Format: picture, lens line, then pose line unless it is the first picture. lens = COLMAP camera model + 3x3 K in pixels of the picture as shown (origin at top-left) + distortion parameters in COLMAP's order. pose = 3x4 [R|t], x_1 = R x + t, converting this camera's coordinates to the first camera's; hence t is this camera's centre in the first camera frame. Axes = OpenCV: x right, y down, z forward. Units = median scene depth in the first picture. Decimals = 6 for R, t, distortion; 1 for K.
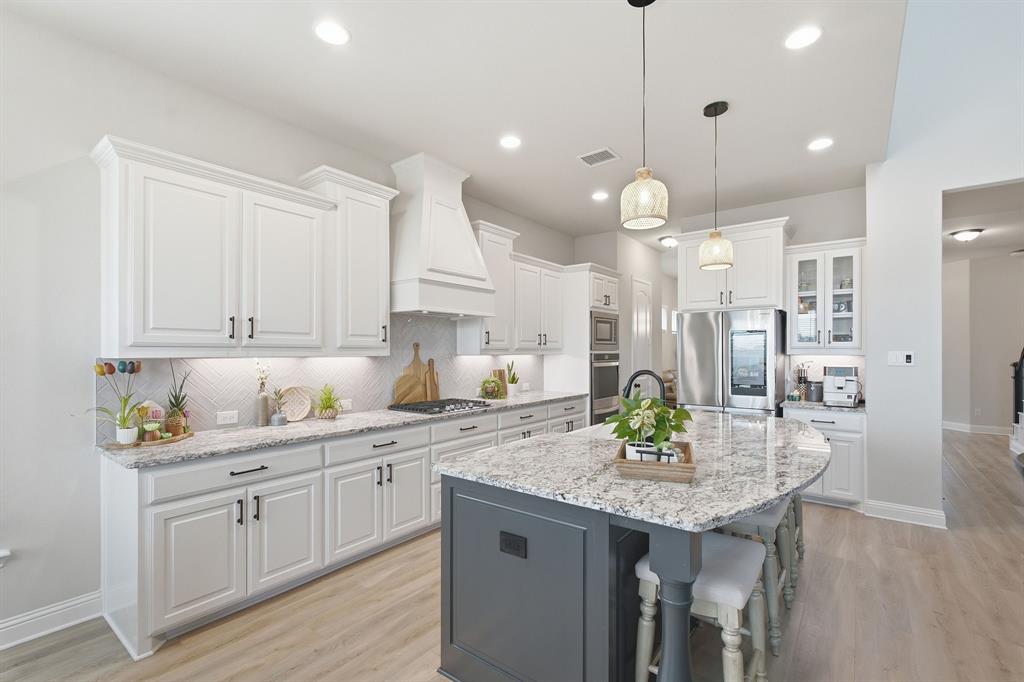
lens RADIAL K [[455.3, 0, 514.0], [0, 455.3, 350.6], [0, 0, 1]] dist [0.000602, 0.000130]
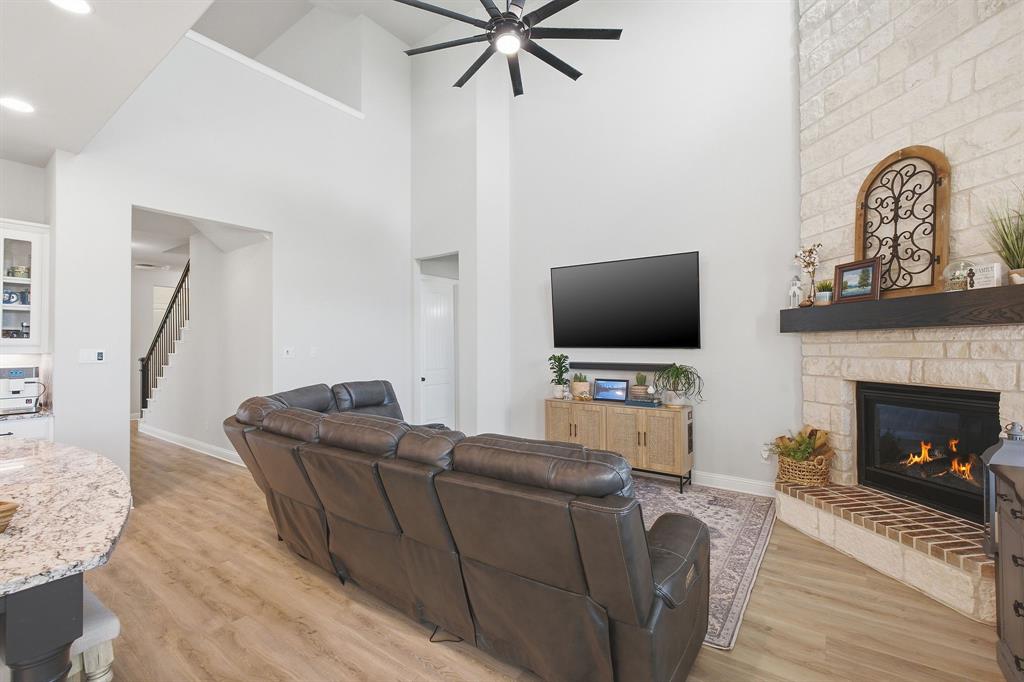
lens RADIAL K [[444.5, 0, 512.0], [0, 444.5, 341.0], [0, 0, 1]] dist [-0.000099, -0.000125]
pose [[-0.023407, 0.012540, 0.999647, -0.144293], [0.003789, 0.999915, -0.012454, -0.000259], [-0.999719, 0.003496, -0.023453, 0.086848]]
